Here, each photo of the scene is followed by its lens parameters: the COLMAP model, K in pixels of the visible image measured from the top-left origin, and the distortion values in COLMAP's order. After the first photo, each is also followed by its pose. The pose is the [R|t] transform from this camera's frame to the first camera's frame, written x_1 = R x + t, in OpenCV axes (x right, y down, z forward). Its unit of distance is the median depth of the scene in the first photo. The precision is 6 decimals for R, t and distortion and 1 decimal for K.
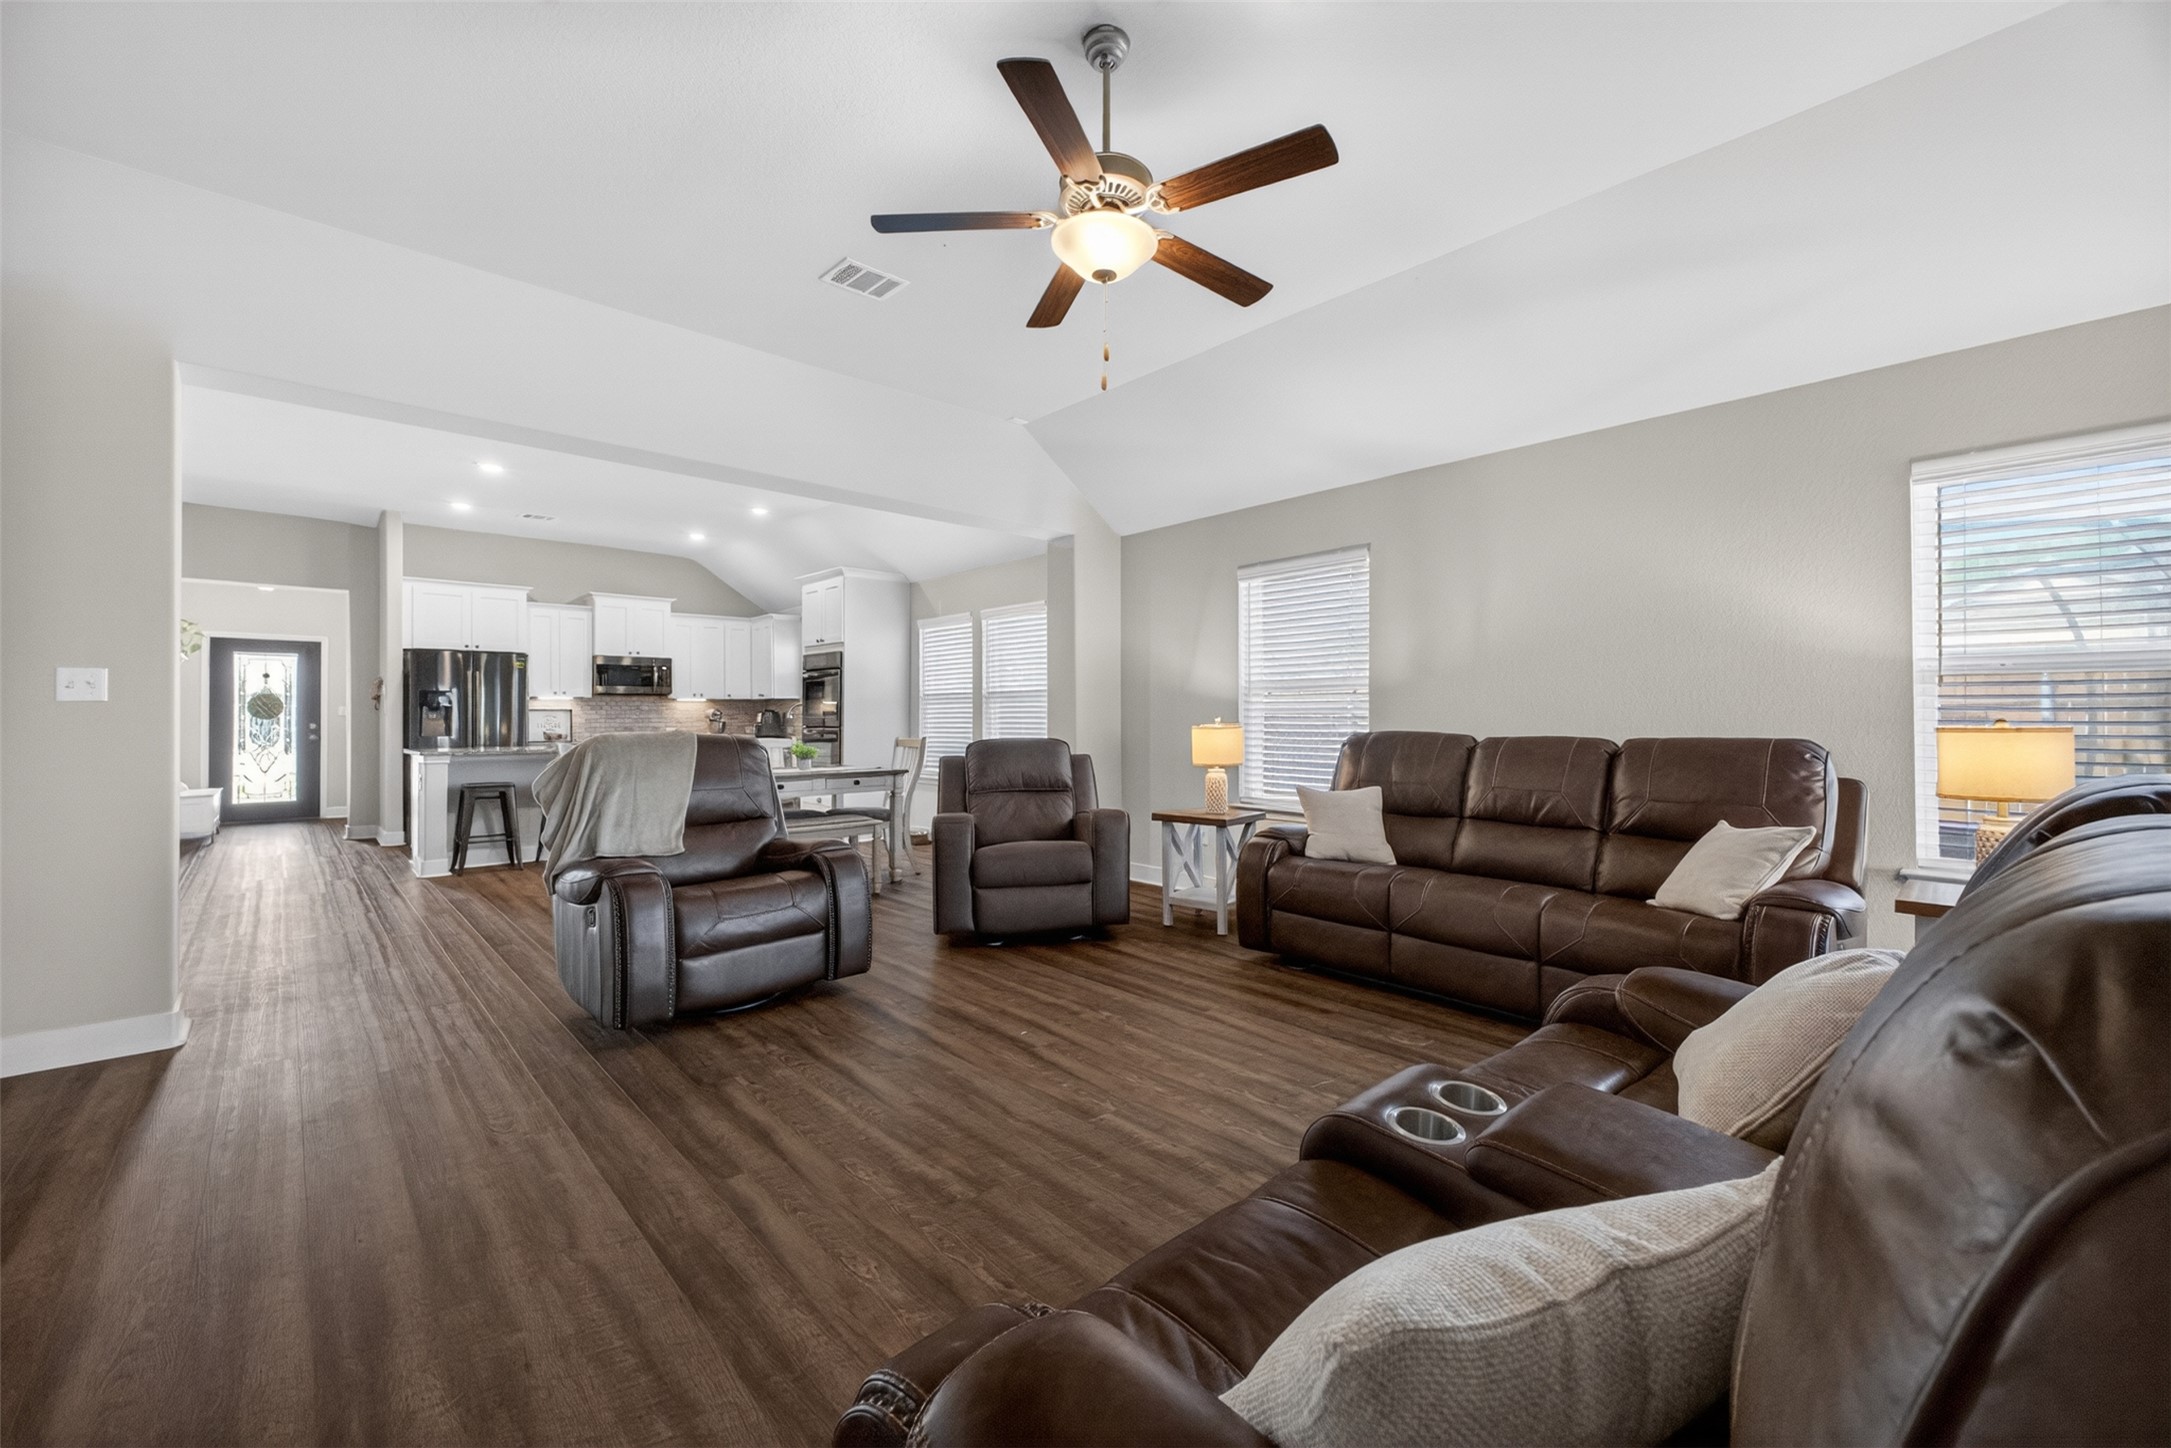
lens RADIAL K [[858.7, 0, 1075.4], [0, 858.7, 711.3], [0, 0, 1]] dist [0.026300, -0.003938]
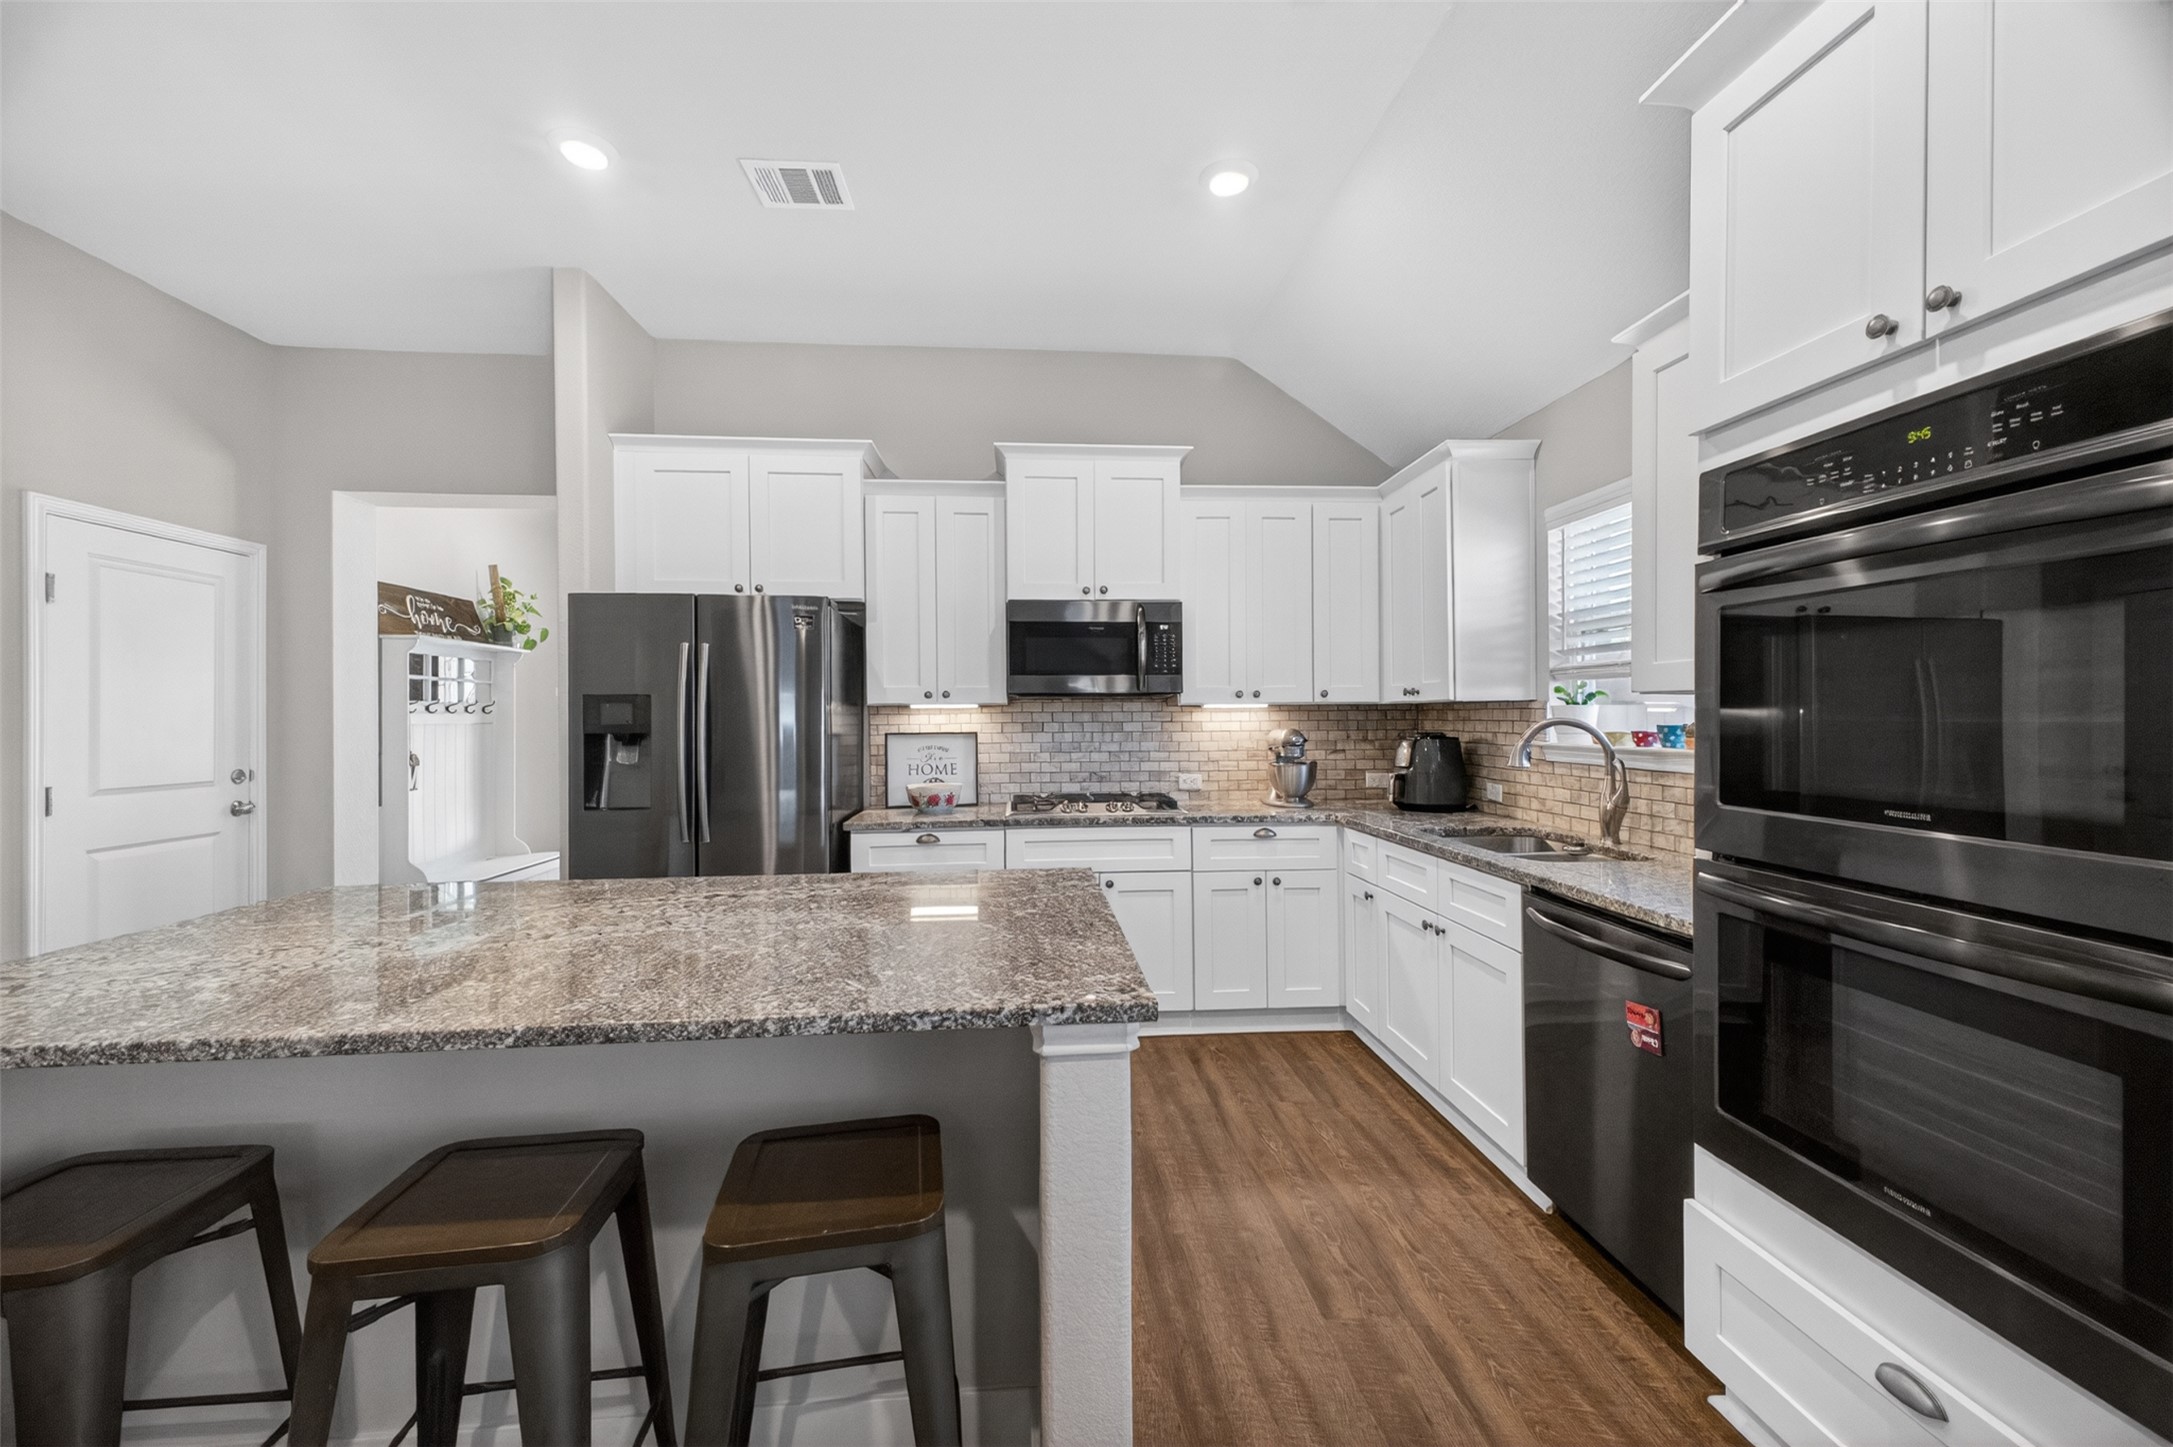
lens RADIAL K [[859.5, 0, 1082.0], [0, 859.5, 719.2], [0, 0, 1]] dist [0.026300, -0.003938]
pose [[0.789868, 0.002665, -0.613272, -0.347611], [0.005323, 0.999923, 0.011200, -0.016700], [0.613254, -0.012111, 0.789793, 0.872394]]
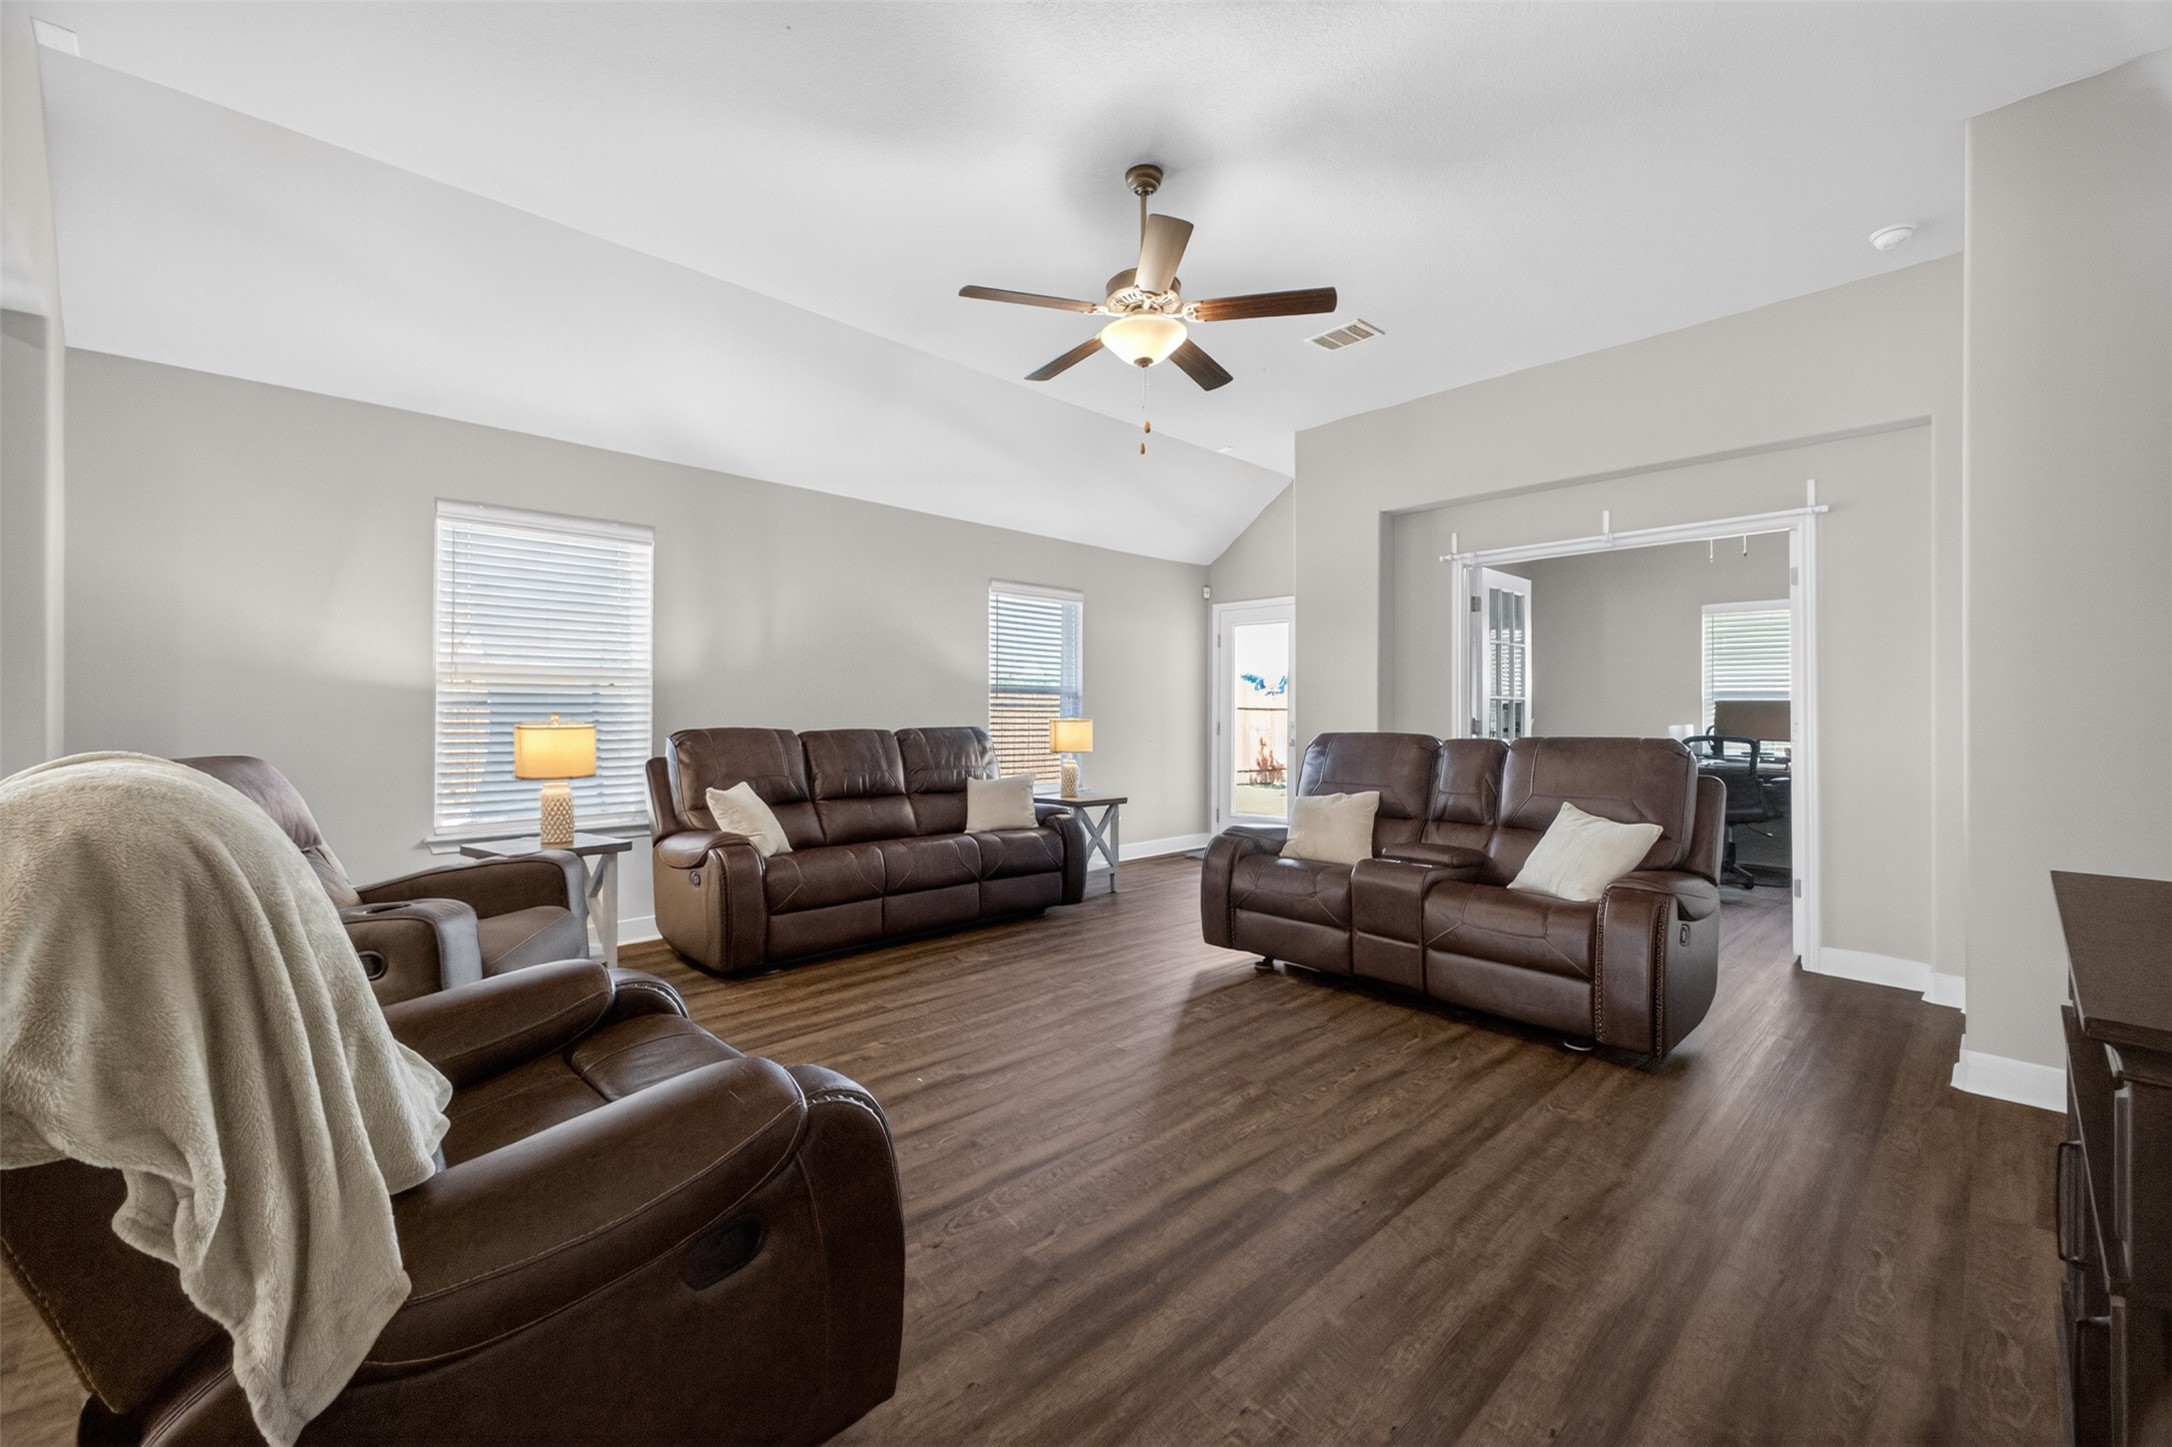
lens RADIAL K [[859.1, 0, 1085.3], [0, 859.1, 714.3], [0, 0, 1]] dist [0.026300, -0.003938]
pose [[-0.021328, 0.003276, 0.999767, -0.372690], [-0.013048, 0.999909, -0.003554, 0.002727], [-0.999687, -0.013121, -0.021283, 0.341961]]
